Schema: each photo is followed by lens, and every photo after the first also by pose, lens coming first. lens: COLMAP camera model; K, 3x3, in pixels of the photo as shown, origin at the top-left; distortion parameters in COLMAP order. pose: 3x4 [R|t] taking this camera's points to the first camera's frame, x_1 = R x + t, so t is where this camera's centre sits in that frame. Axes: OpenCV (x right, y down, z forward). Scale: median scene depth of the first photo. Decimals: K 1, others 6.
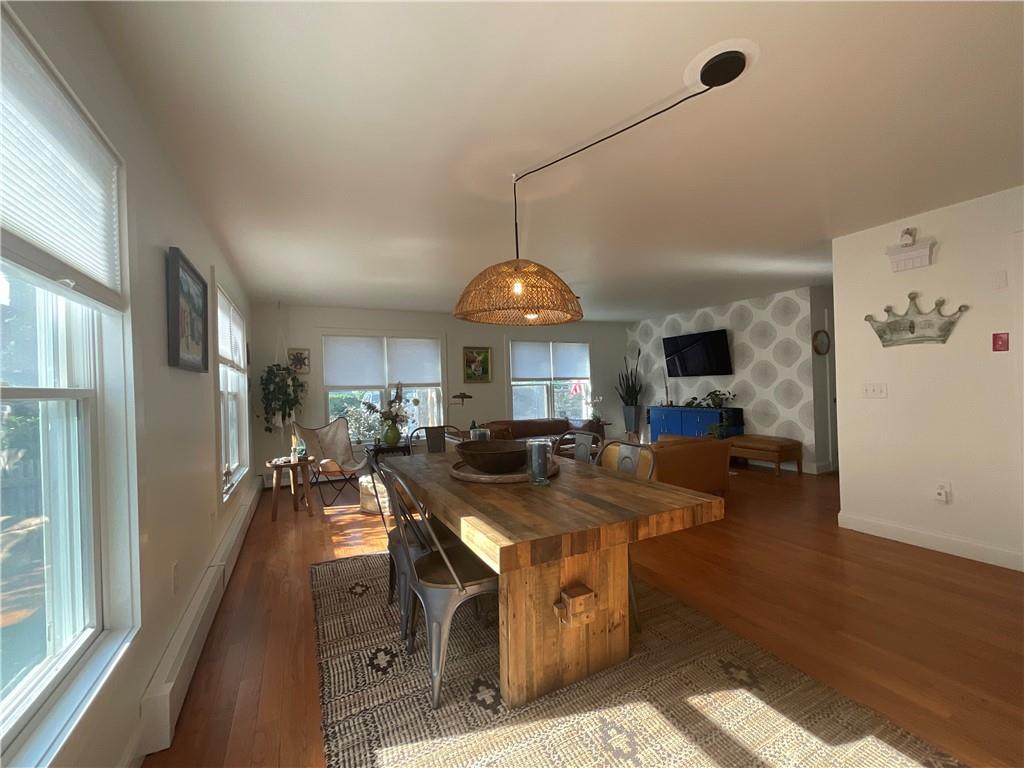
lens RADIAL K [[413.3, 0, 512.8], [0, 413.3, 385.7], [0, 0, 1]] dist [-0.004473, 0.000982]
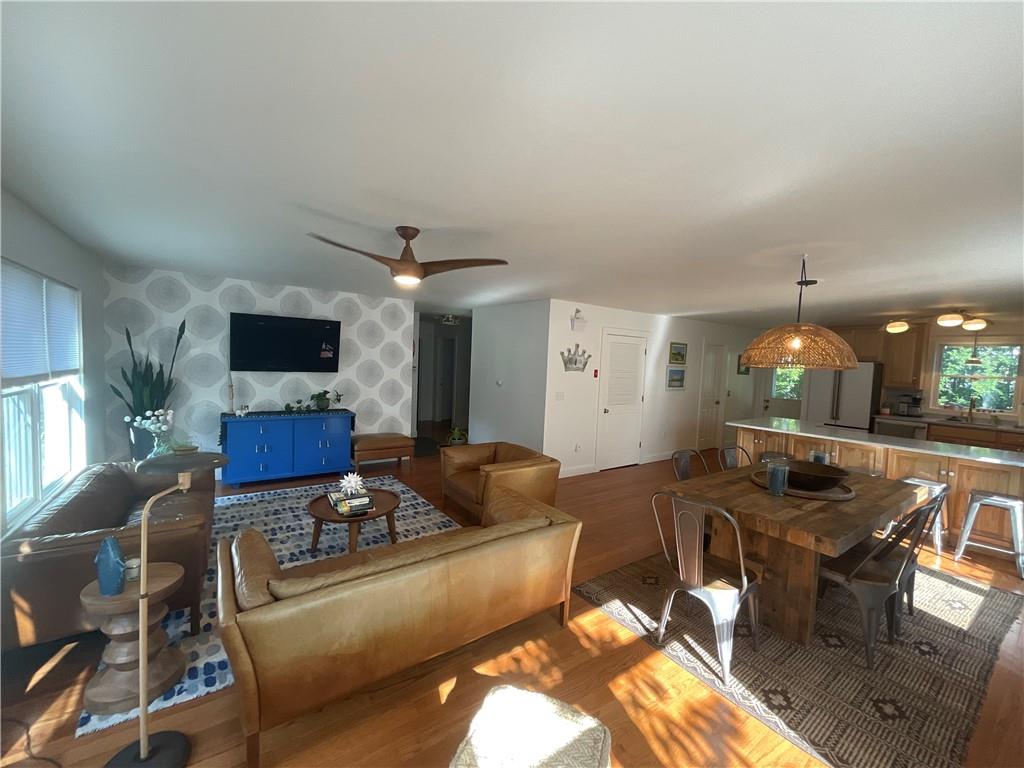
lens RADIAL K [[413.3, 0, 512.8], [0, 413.3, 385.7], [0, 0, 1]] dist [-0.004473, 0.000982]
pose [[-0.144052, -0.038893, 0.988806, -0.437892], [-0.036301, 0.998762, 0.033996, -0.044754], [-0.988904, -0.030998, -0.145286, 0.794028]]
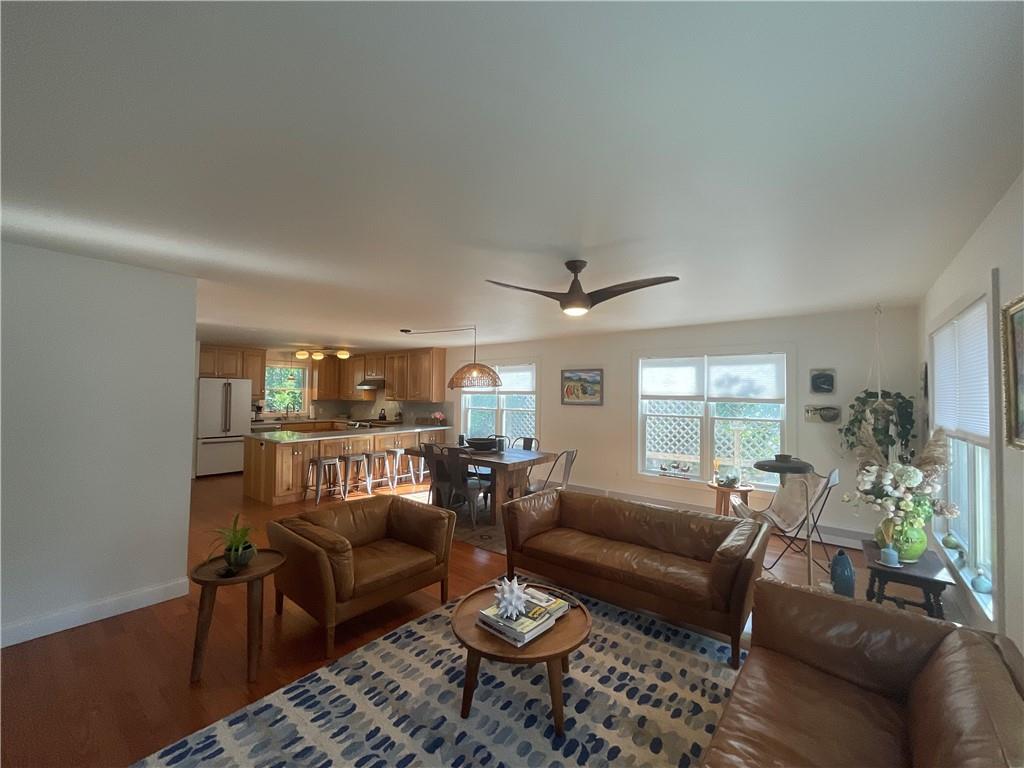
lens RADIAL K [[413.3, 0, 512.8], [0, 413.3, 385.7], [0, 0, 1]] dist [-0.004473, 0.000982]
pose [[-0.913038, 0.010029, -0.407750, 0.287215], [0.016869, 0.999771, -0.013183, -0.051871], [0.407525, -0.018915, -0.912998, 1.241033]]
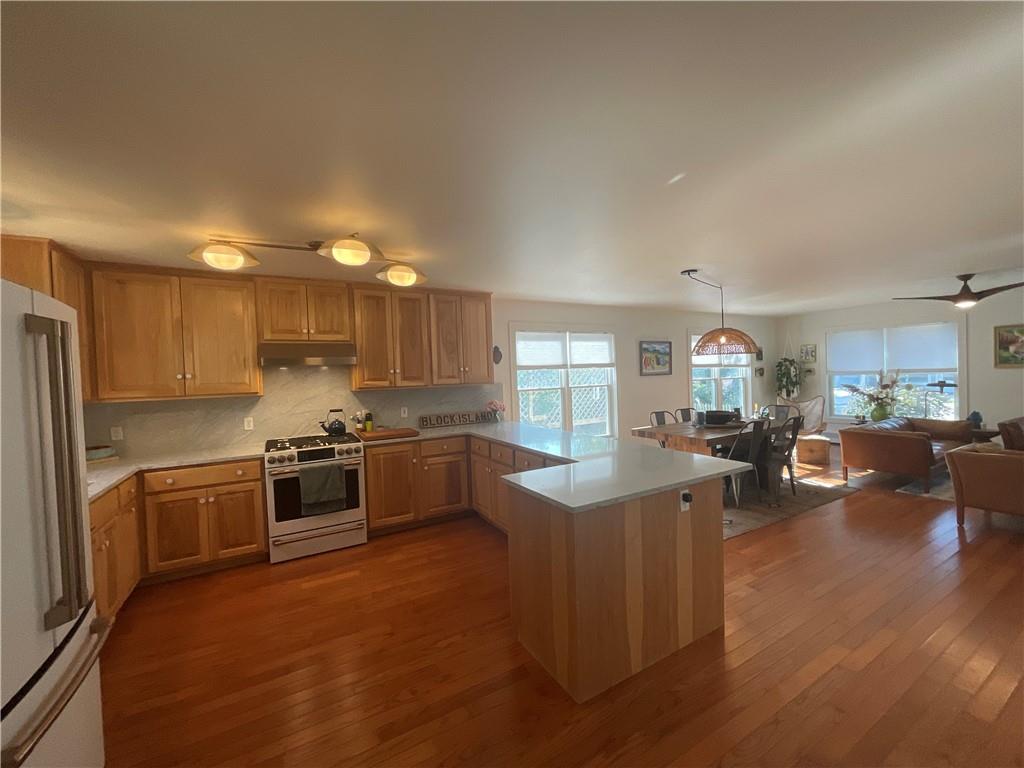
lens RADIAL K [[413.3, 0, 512.8], [0, 413.3, 385.7], [0, 0, 1]] dist [-0.004473, 0.000982]
pose [[0.042906, 0.053672, -0.997636, 0.787121], [0.036711, 0.997797, 0.055260, -0.060560], [0.998404, -0.038995, 0.040842, -0.063183]]
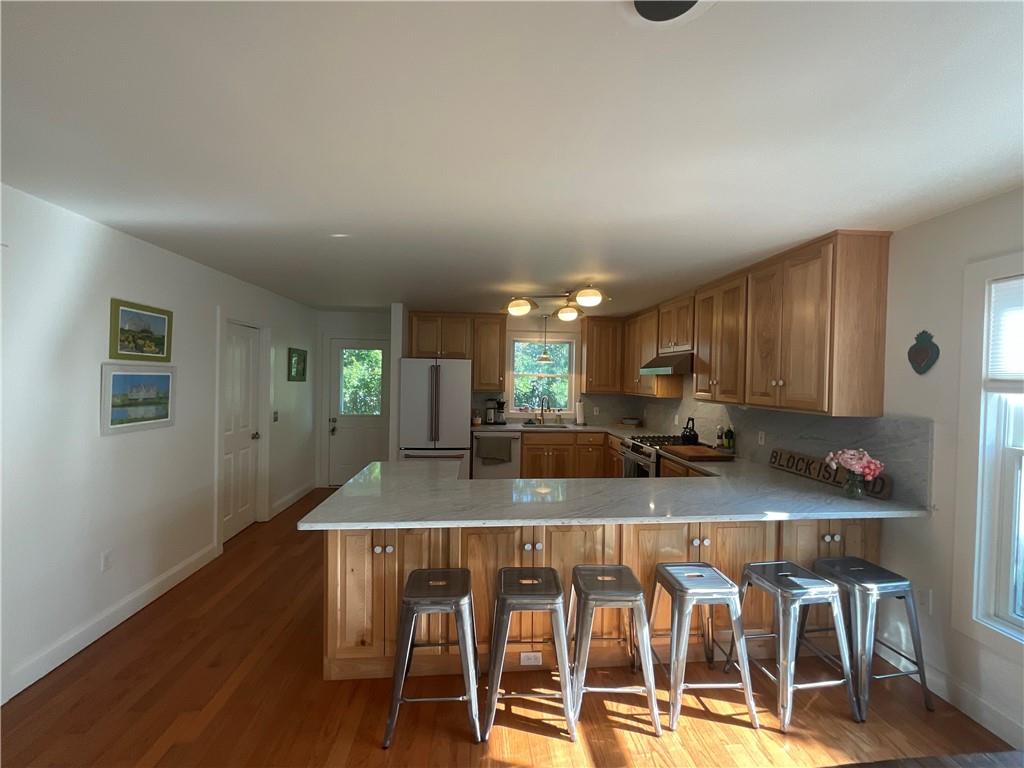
lens RADIAL K [[413.3, 0, 512.8], [0, 413.3, 385.7], [0, 0, 1]] dist [-0.004473, 0.000982]
pose [[-0.924578, 0.007063, 0.380927, 0.118825], [0.008906, 0.999956, 0.003076, -0.053631], [-0.380888, 0.006237, -0.924600, 0.421629]]
